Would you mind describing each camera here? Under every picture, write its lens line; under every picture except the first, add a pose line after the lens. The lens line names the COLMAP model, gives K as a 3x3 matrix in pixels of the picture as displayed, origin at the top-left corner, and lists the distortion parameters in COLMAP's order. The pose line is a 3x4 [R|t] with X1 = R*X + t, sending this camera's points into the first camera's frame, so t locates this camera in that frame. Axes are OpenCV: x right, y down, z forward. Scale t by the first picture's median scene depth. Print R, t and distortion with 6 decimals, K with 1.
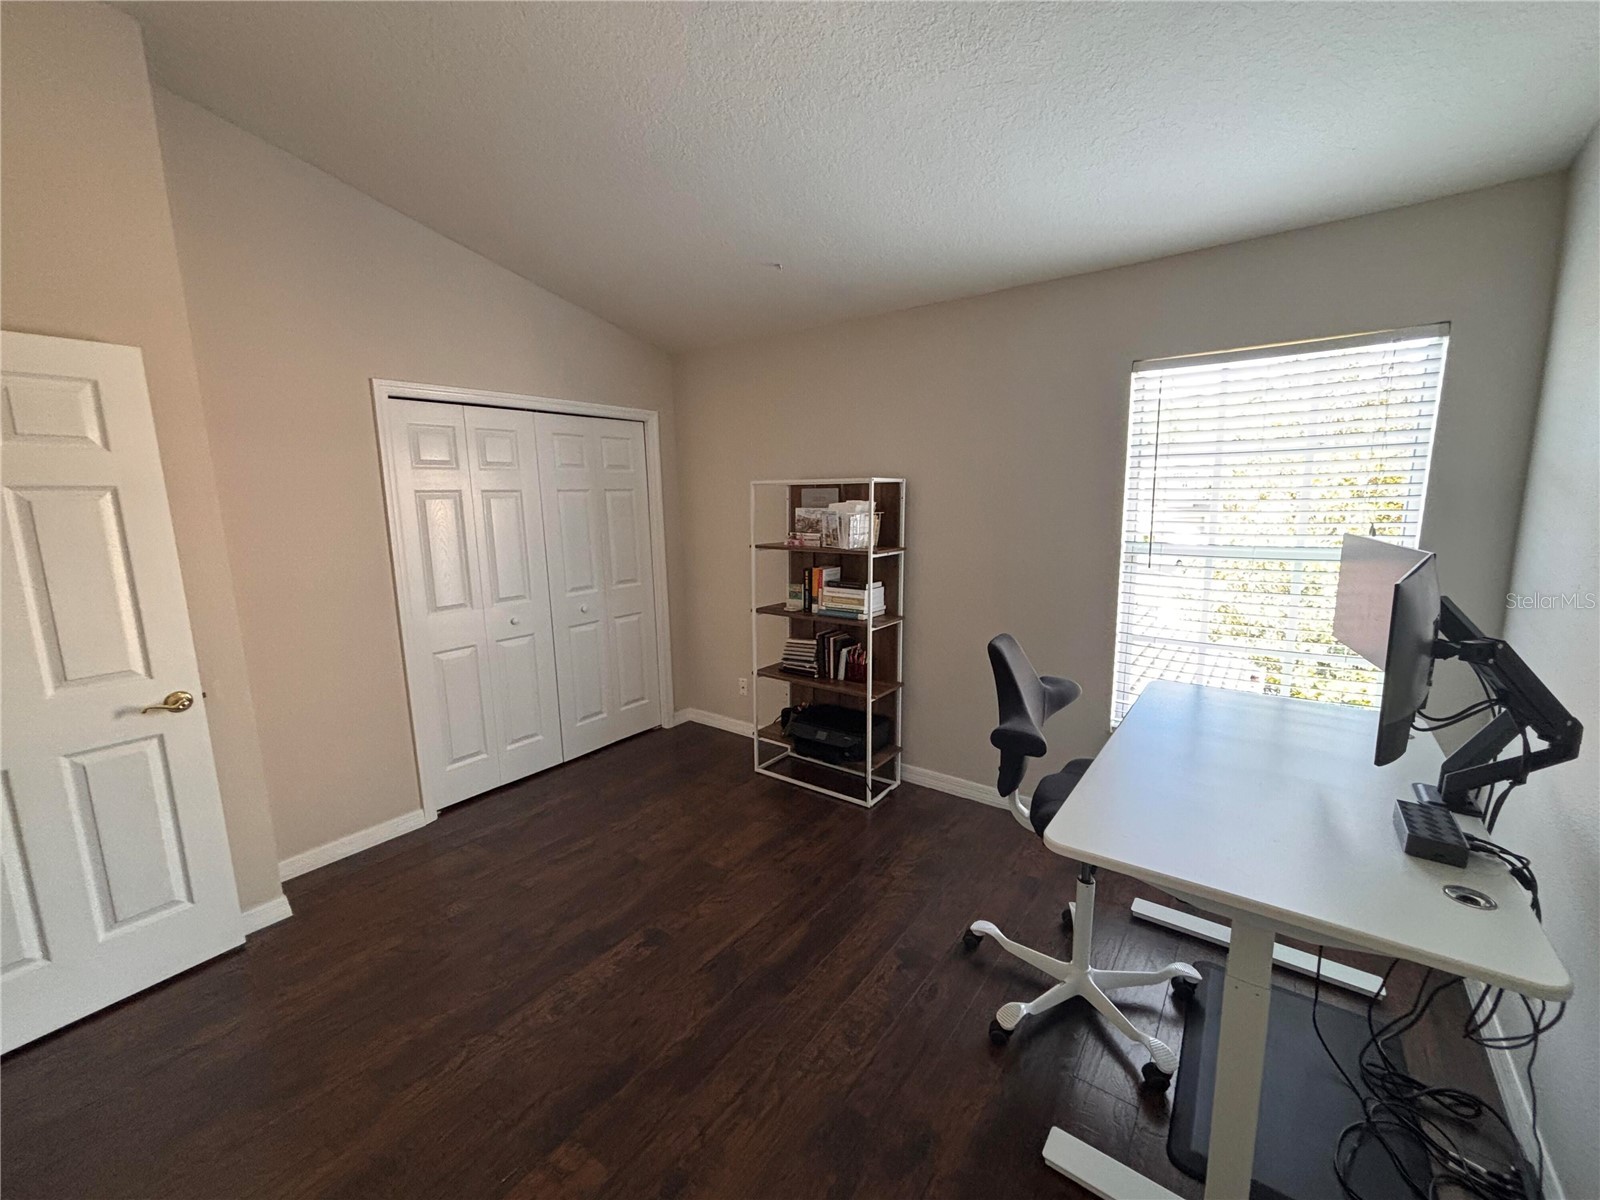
lens RADIAL K [[644.5, 0, 799.2], [0, 644.5, 596.5], [0, 0, 1]] dist [0.002661, -0.000041]
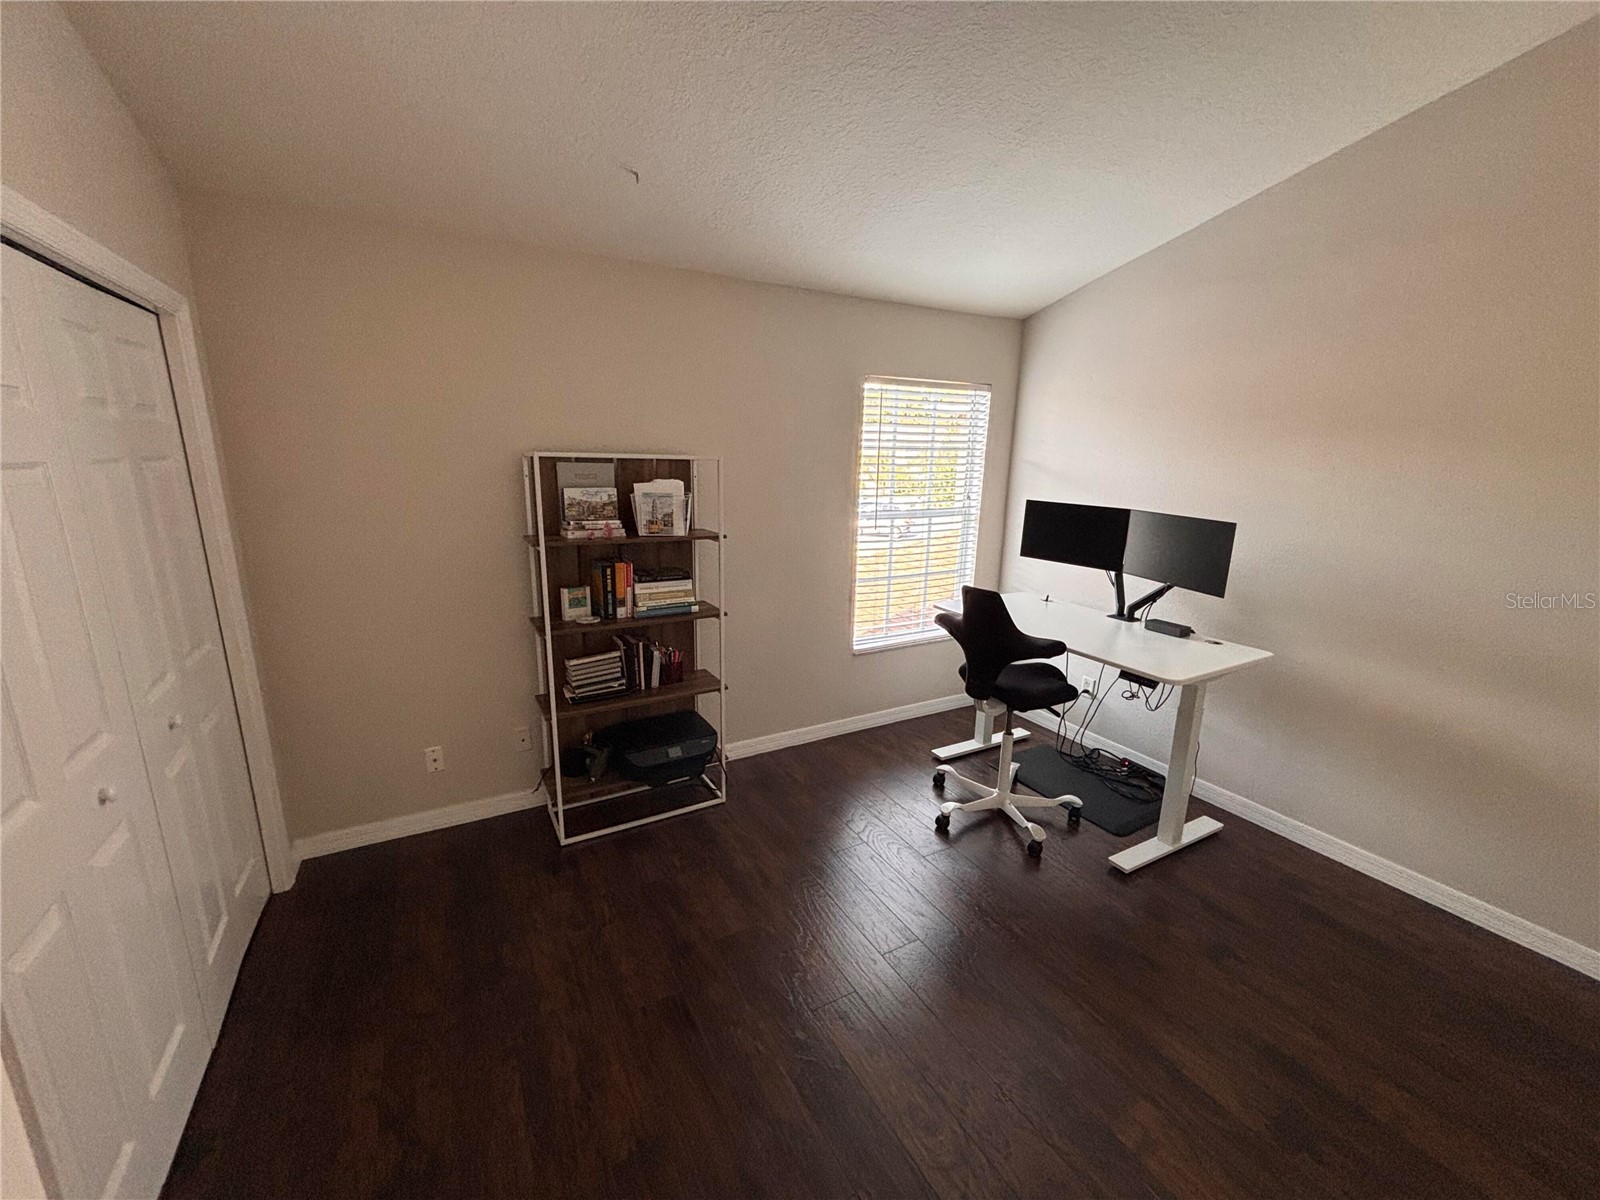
lens RADIAL K [[637.2, 0, 796.2], [0, 637.2, 605.7], [0, 0, 1]] dist [-0.004203, -0.000172]
pose [[0.412068, -0.182091, 0.892773, -0.599950], [0.124225, 0.981905, 0.142934, -0.077604], [-0.902645, 0.052006, 0.427232, 0.452692]]
